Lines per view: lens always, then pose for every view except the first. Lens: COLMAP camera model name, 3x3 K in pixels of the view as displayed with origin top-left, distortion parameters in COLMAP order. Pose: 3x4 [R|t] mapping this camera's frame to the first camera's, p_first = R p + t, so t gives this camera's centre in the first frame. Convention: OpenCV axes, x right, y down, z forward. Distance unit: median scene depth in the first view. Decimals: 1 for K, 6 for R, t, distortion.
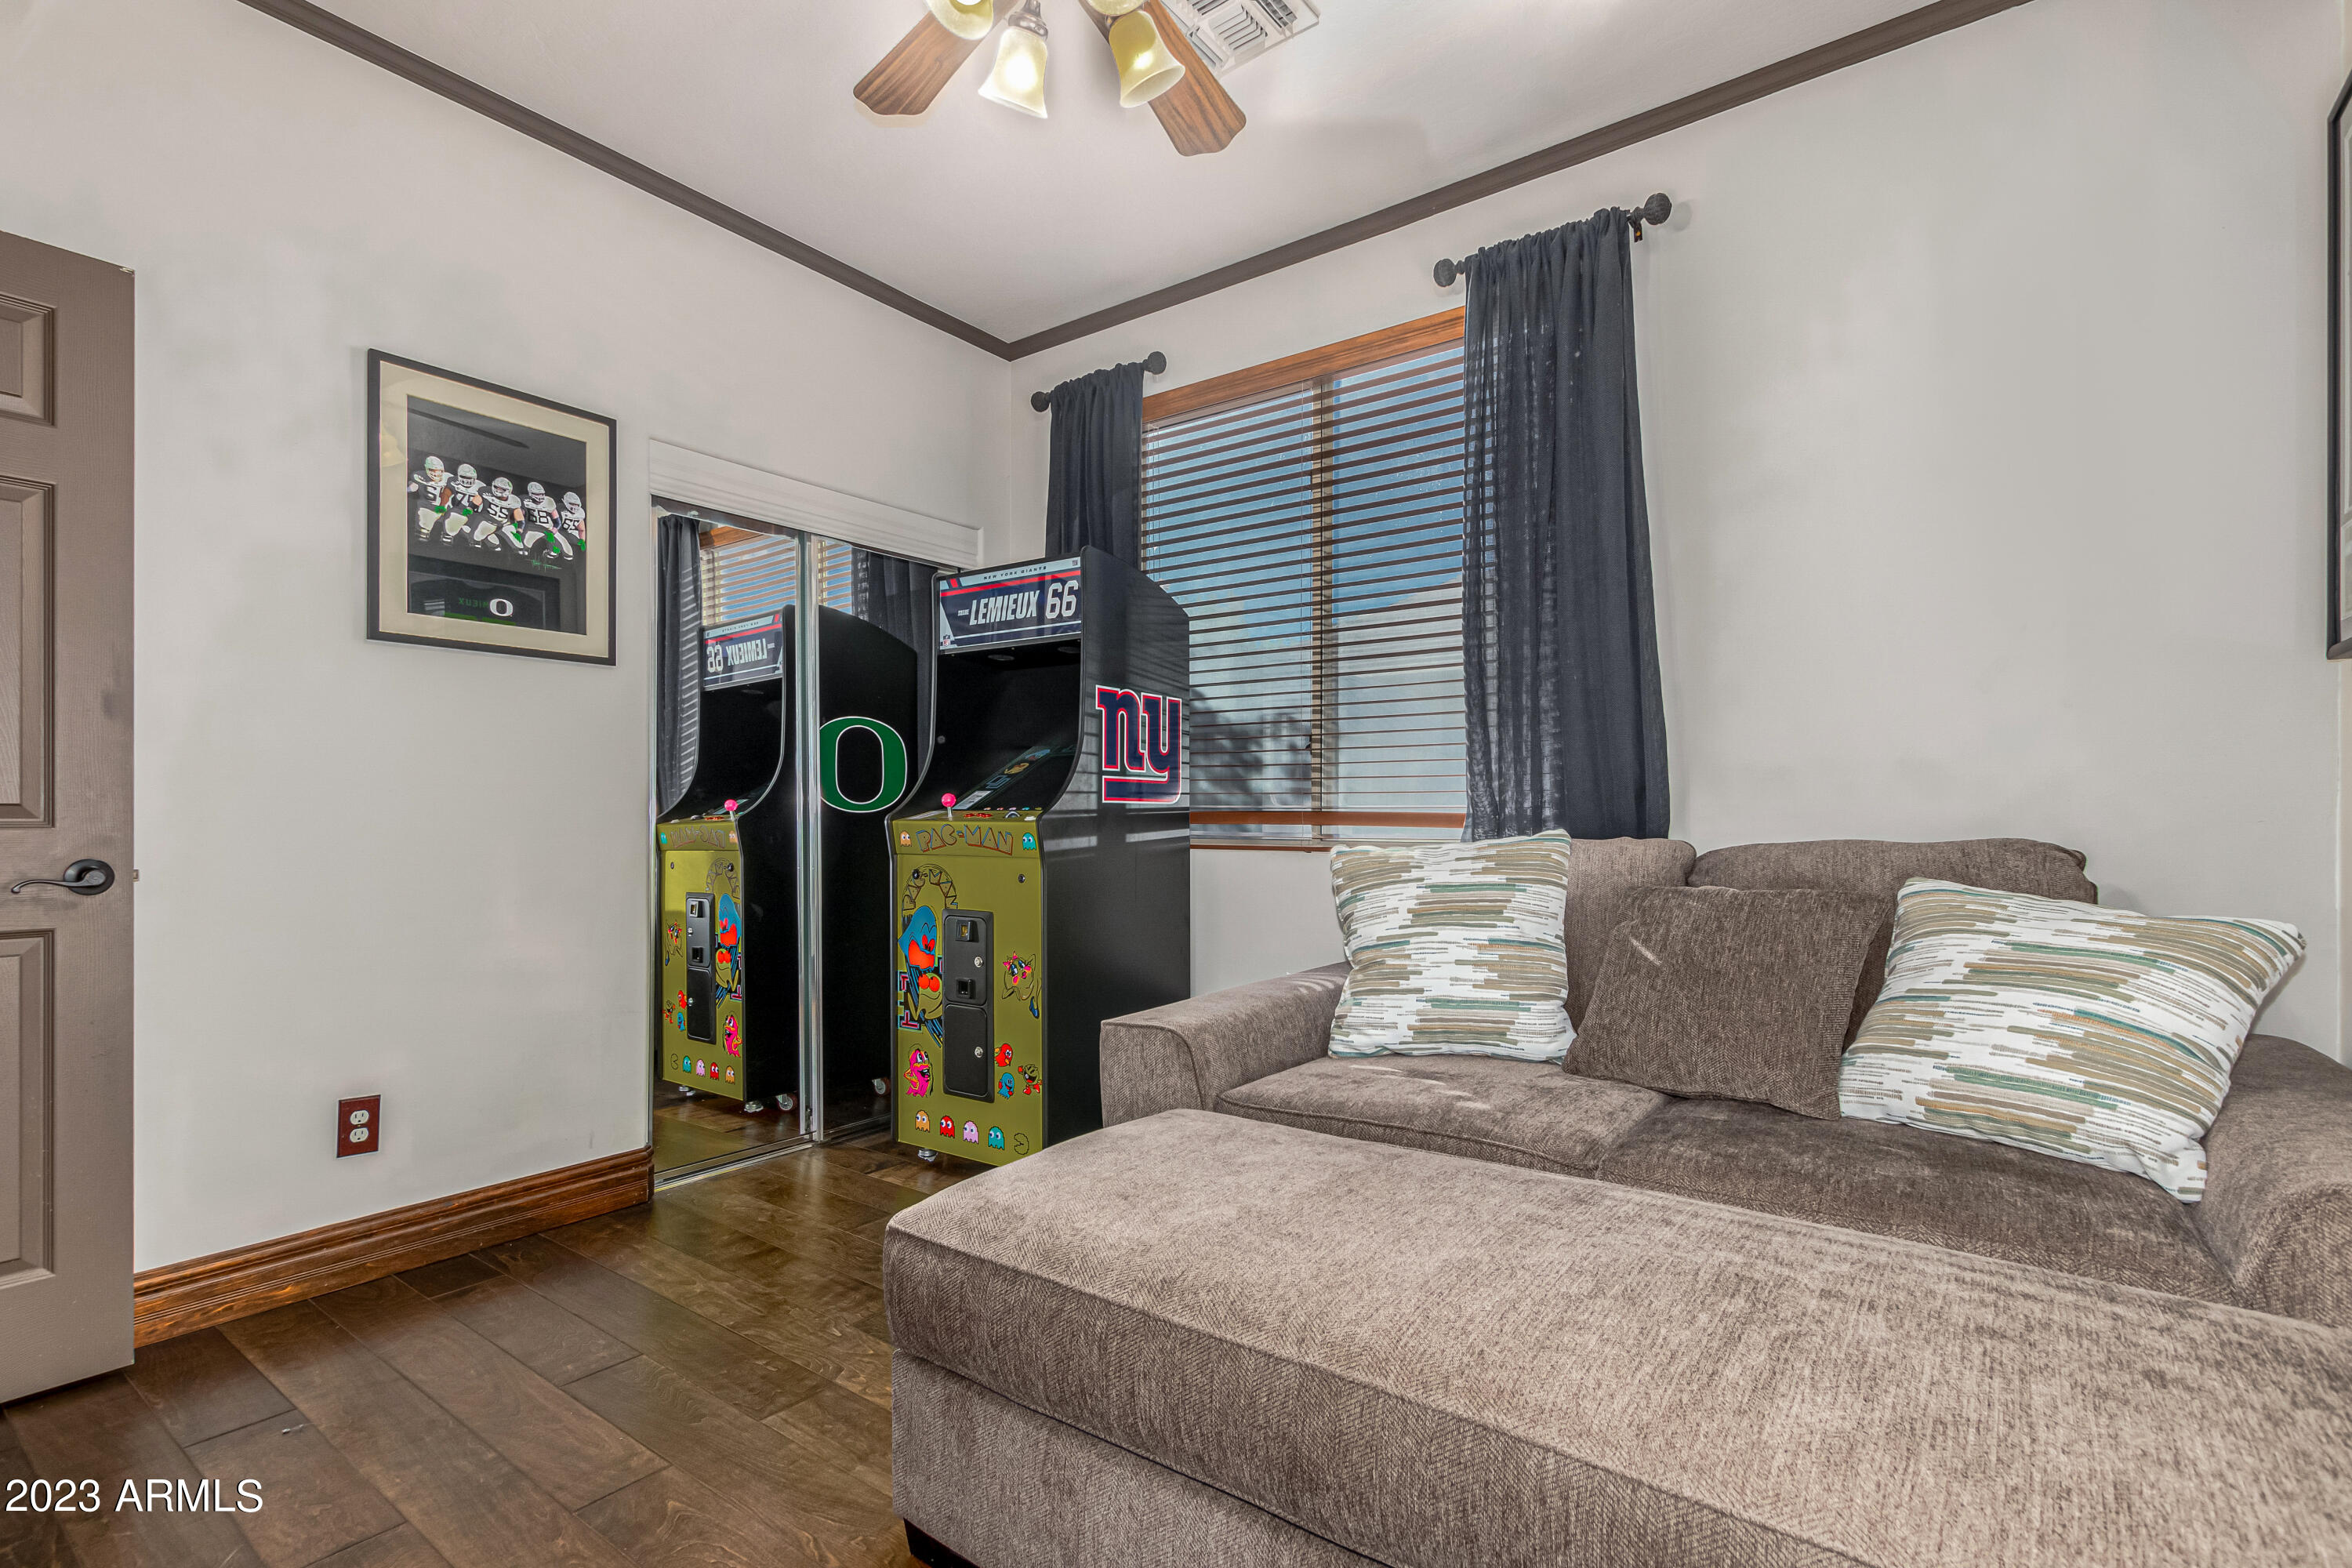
lens RADIAL K [[1093.4, 0, 1168.7], [0, 1093.4, 815.7], [0, 0, 1]] dist [0.002118, -0.000179]
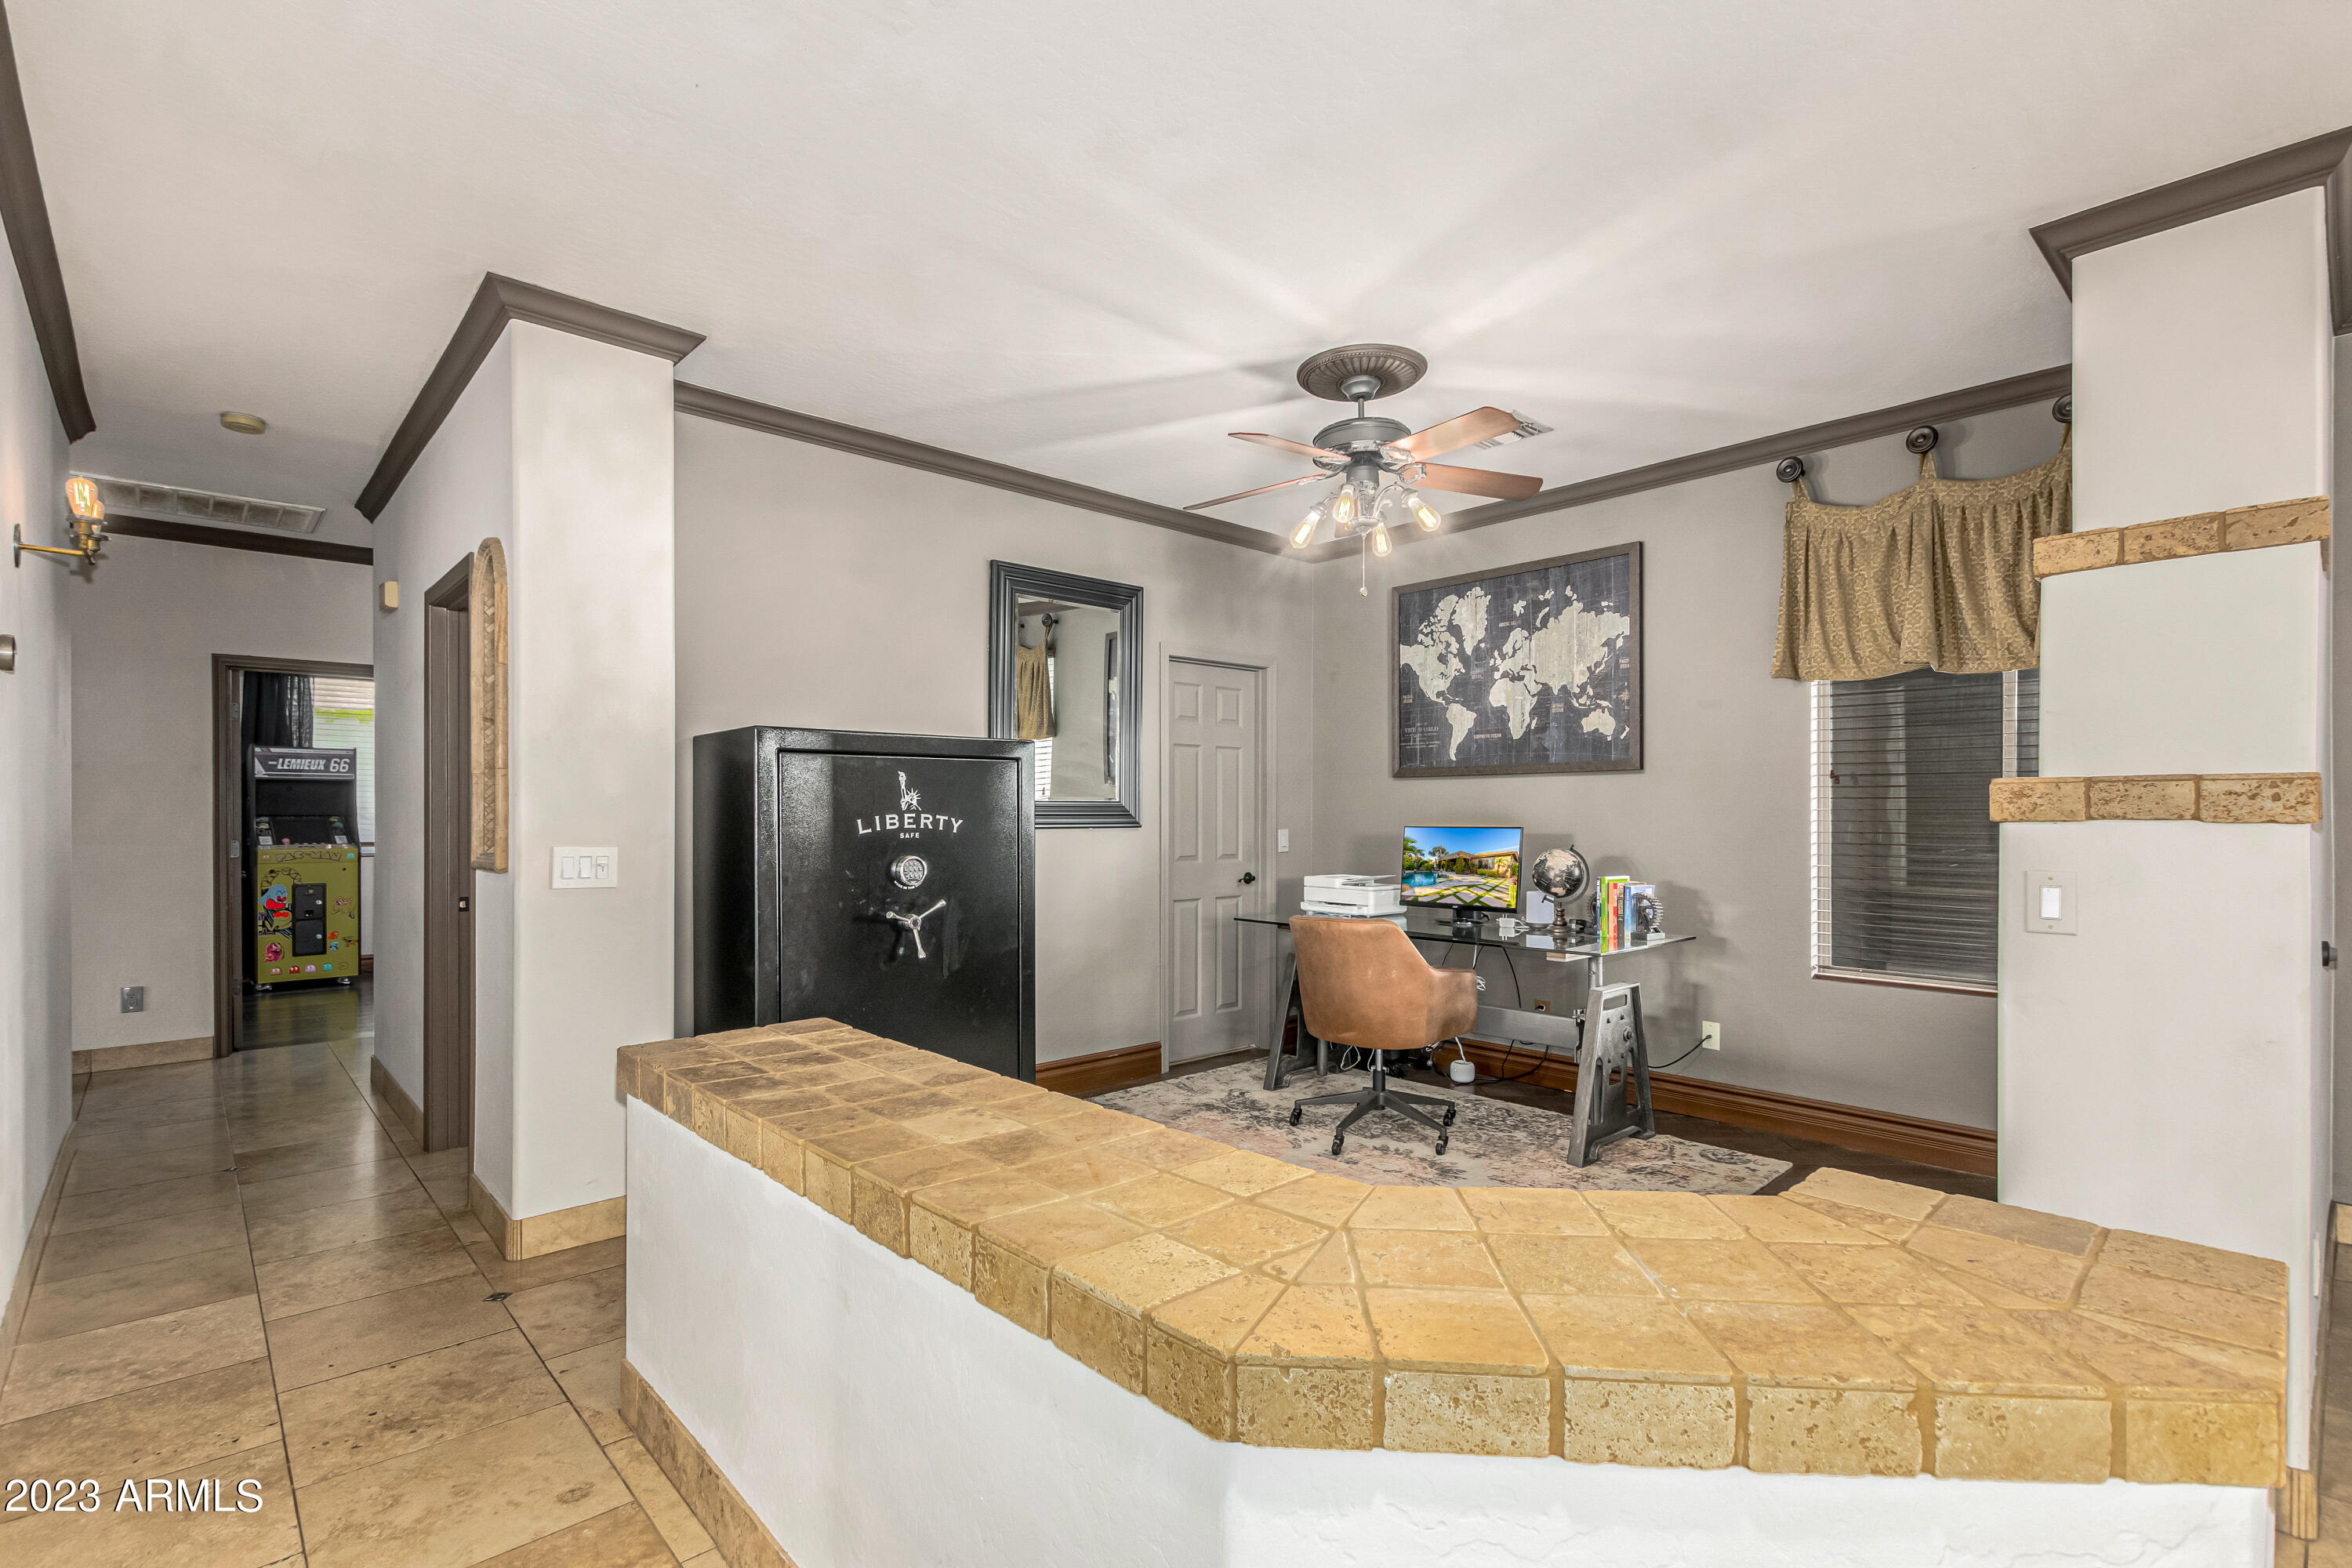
lens RADIAL K [[1093.4, 0, 1168.7], [0, 1093.4, 815.7], [0, 0, 1]] dist [0.002118, -0.000179]
pose [[0.187404, 0.000847, 0.982283, -2.291270], [-0.000661, 1.000000, -0.000737, -0.072501], [-0.982283, -0.000511, 0.187404, -1.451712]]
